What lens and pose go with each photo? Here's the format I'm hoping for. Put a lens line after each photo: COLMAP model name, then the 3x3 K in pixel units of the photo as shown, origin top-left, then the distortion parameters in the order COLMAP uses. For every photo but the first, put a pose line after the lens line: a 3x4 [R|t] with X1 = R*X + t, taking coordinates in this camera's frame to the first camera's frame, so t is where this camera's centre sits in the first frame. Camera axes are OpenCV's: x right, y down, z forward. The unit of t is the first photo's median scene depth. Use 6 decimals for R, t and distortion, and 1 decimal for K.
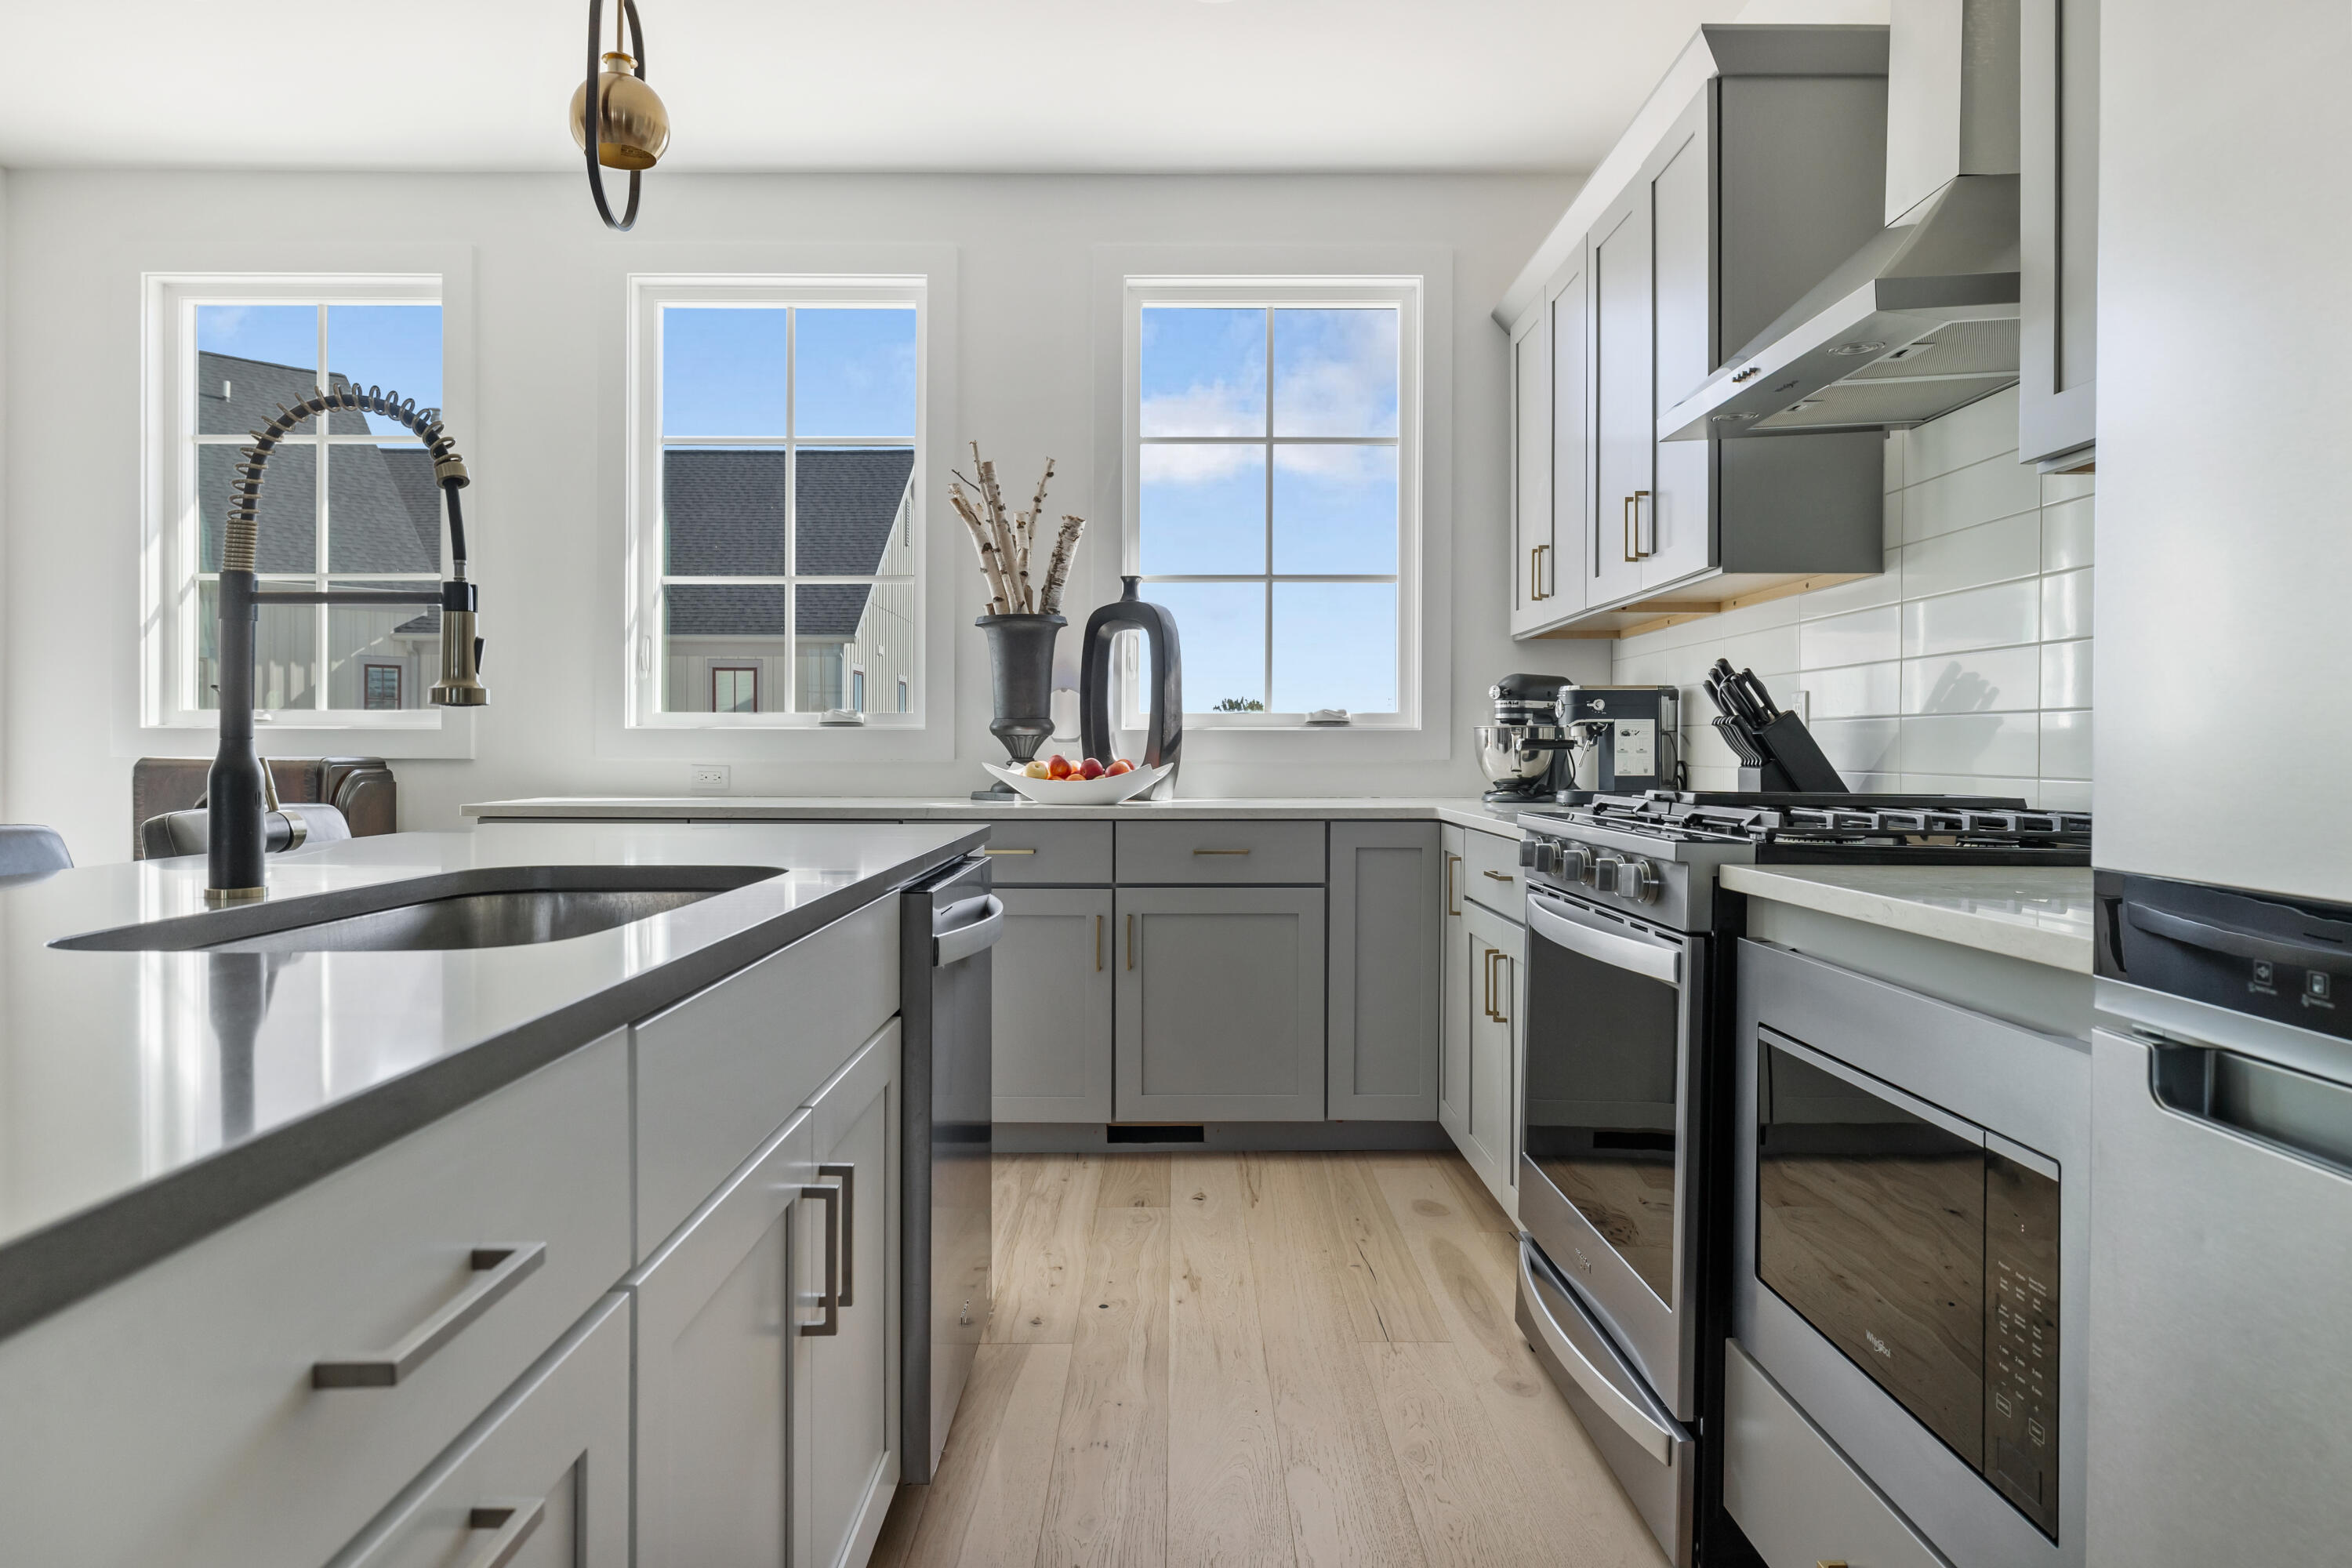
lens RADIAL K [[1414.5, 0, 1180.7], [0, 1414.5, 757.4], [0, 0, 1]] dist [-0.006097, 0.004311]
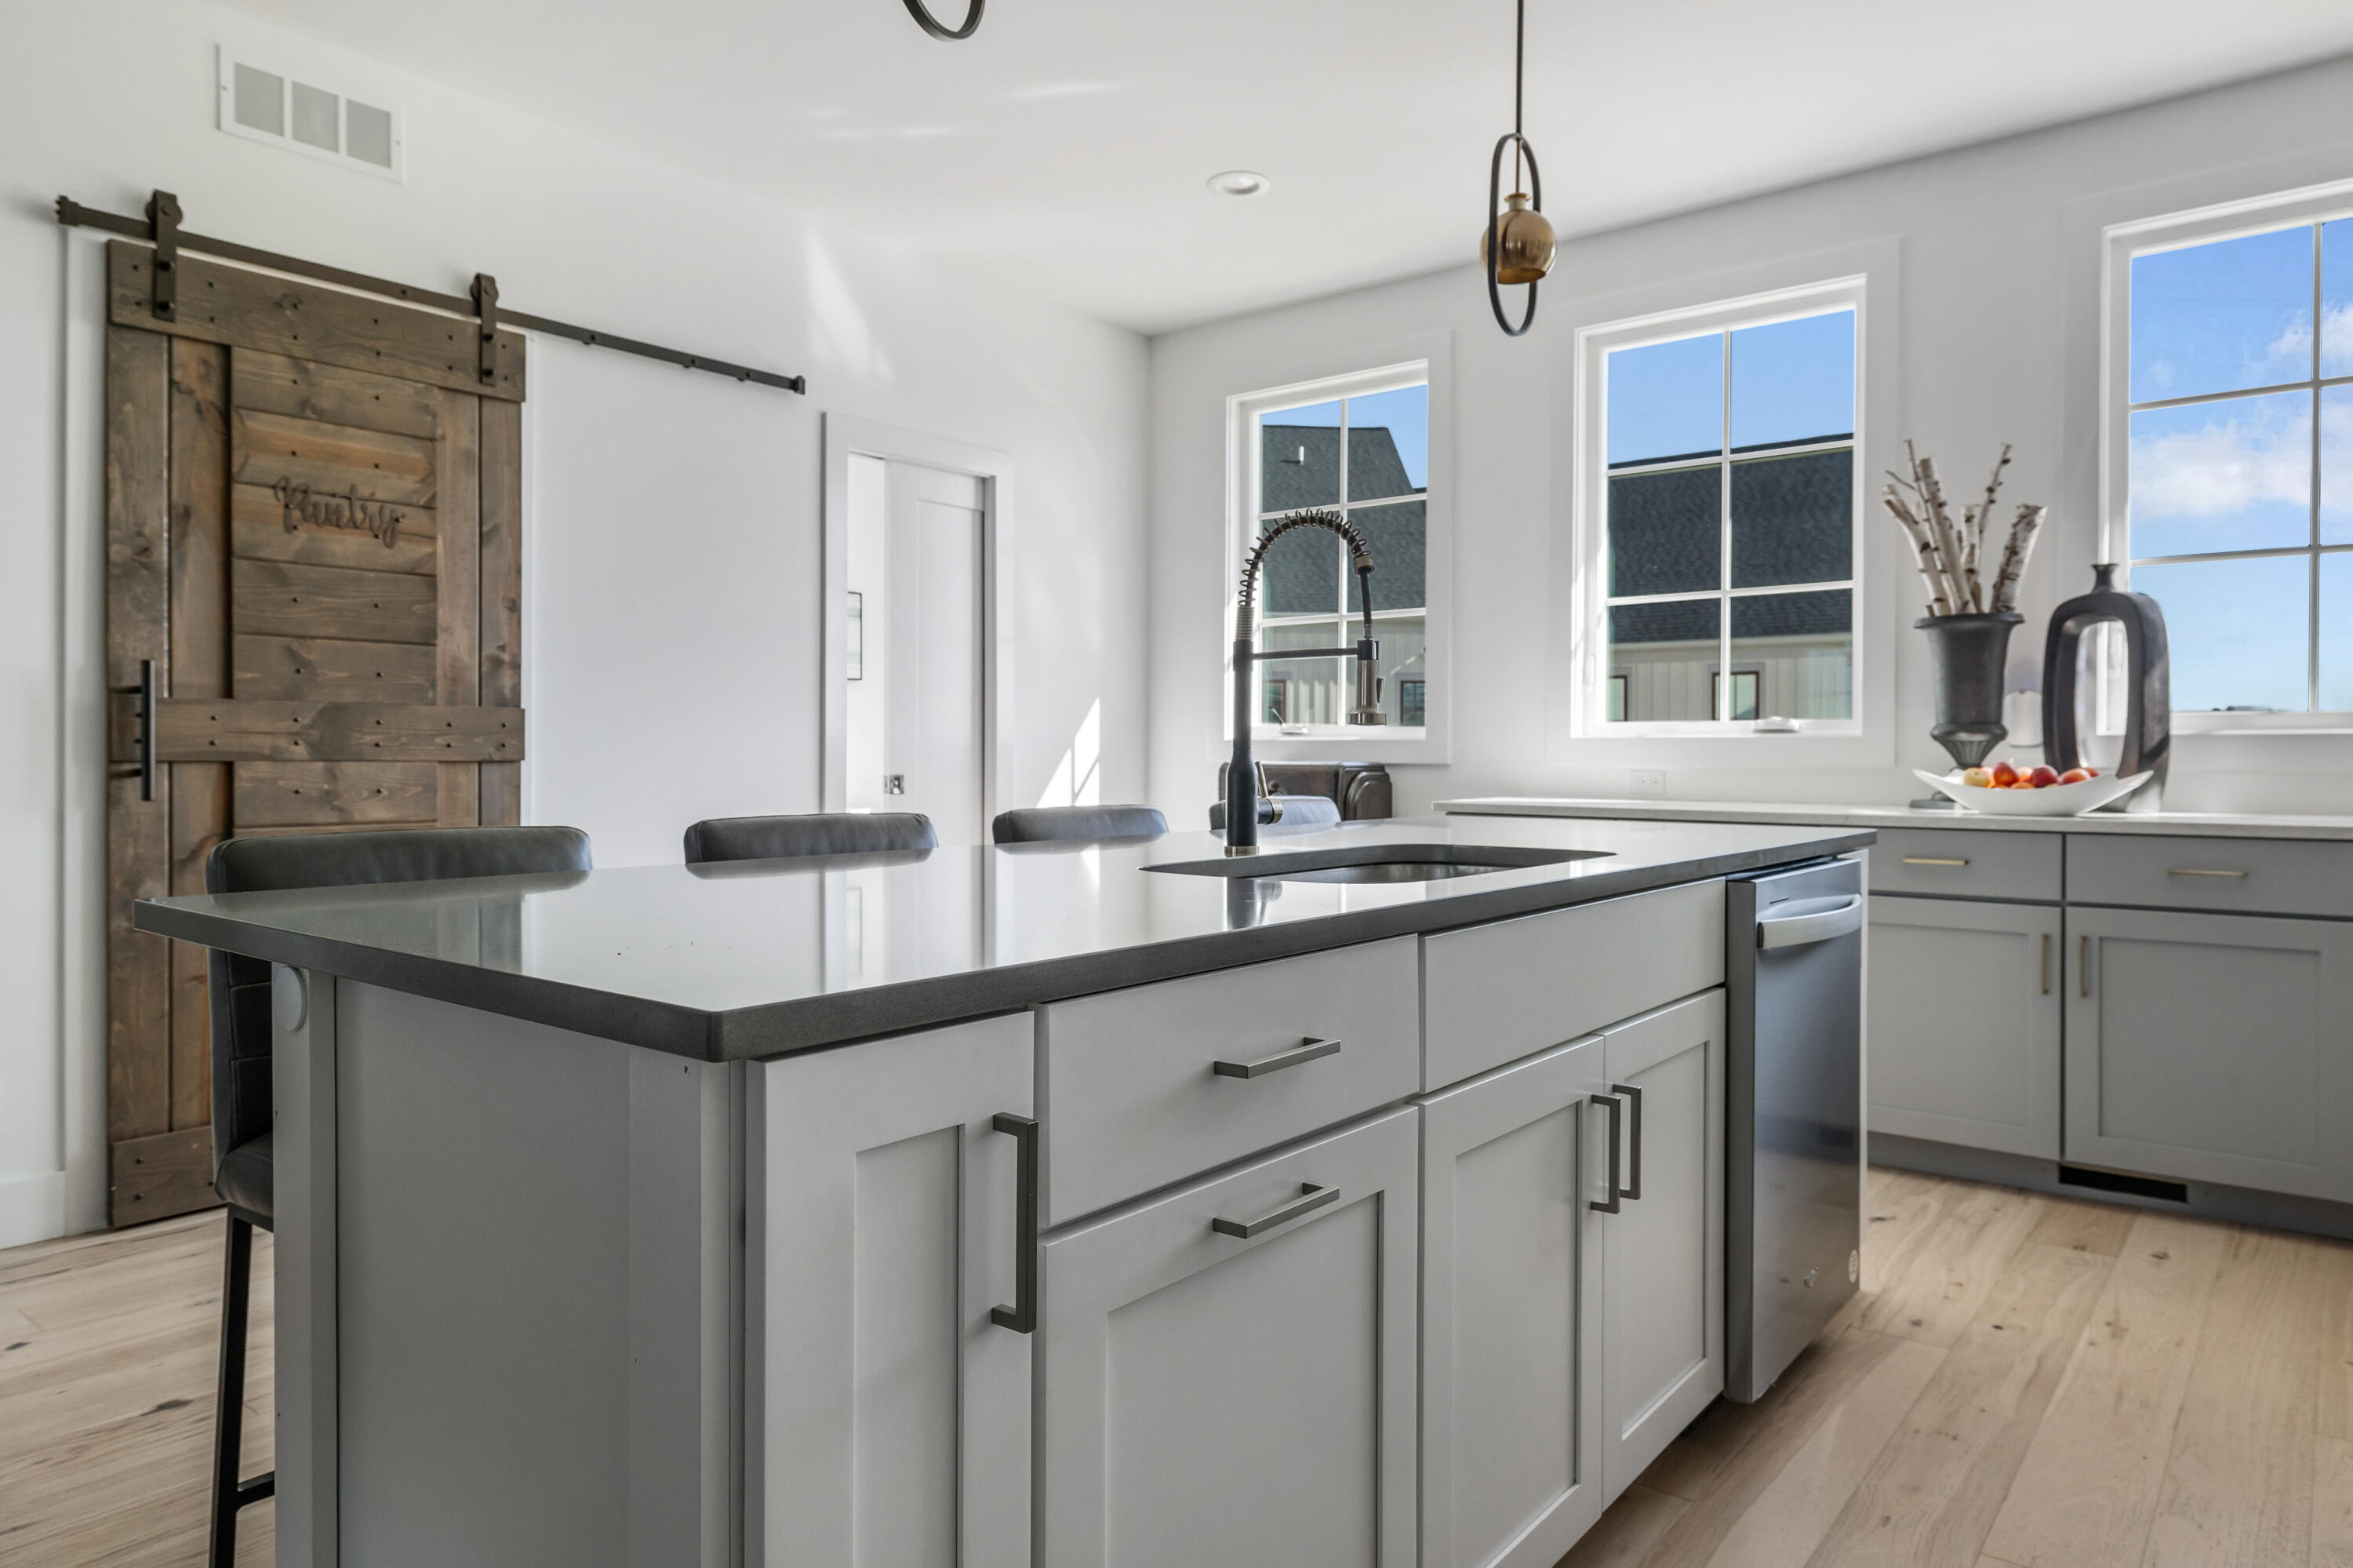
lens RADIAL K [[1442.5, 0, 1174.2], [0, 1442.5, 765.9], [0, 0, 1]] dist [0.001025, -0.003729]
pose [[0.775185, 0.004616, -0.631718, 0.093762], [-0.003801, 0.999989, 0.002643, 0.000414], [0.631723, 0.000353, 0.775194, -0.092956]]
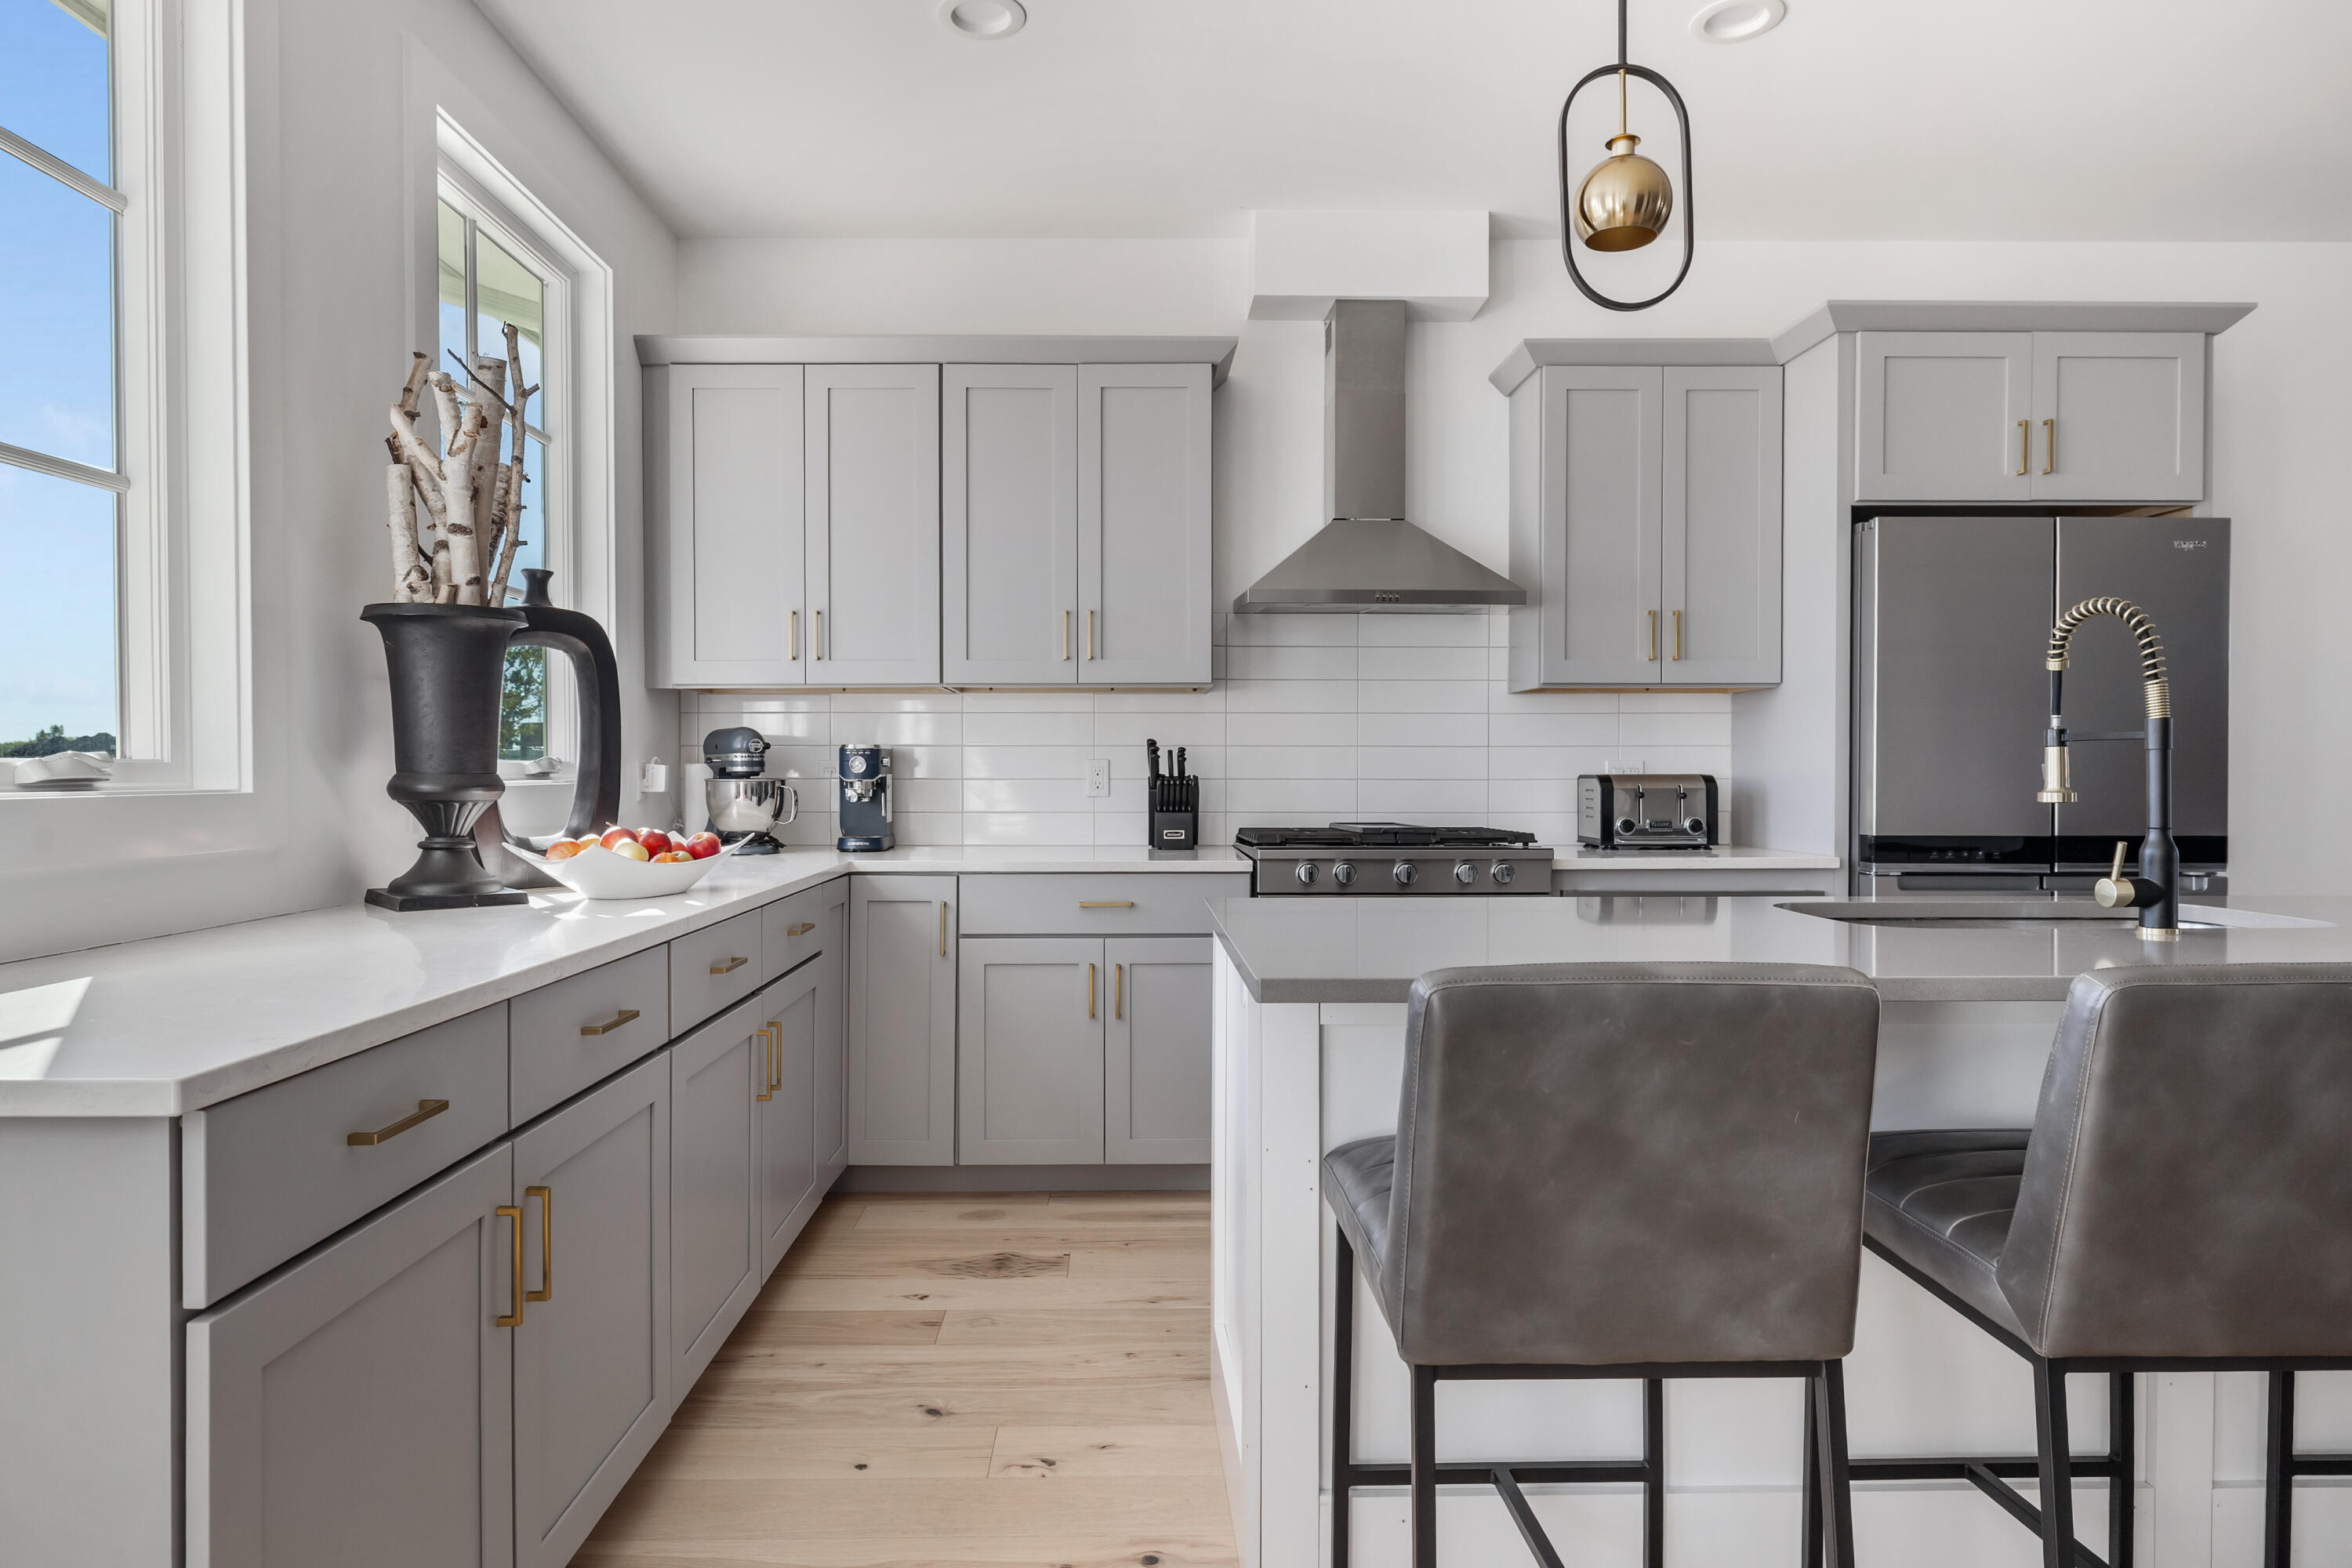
lens RADIAL K [[1315.7, 0, 1167.0], [0, 1315.7, 805.3], [0, 0, 1]] dist [0.000411, -0.002739]
pose [[-0.018464, -0.021016, 0.999609, -0.757043], [0.000237, 0.999779, 0.021024, -0.027103], [-0.999829, 0.000625, -0.018455, 0.761714]]
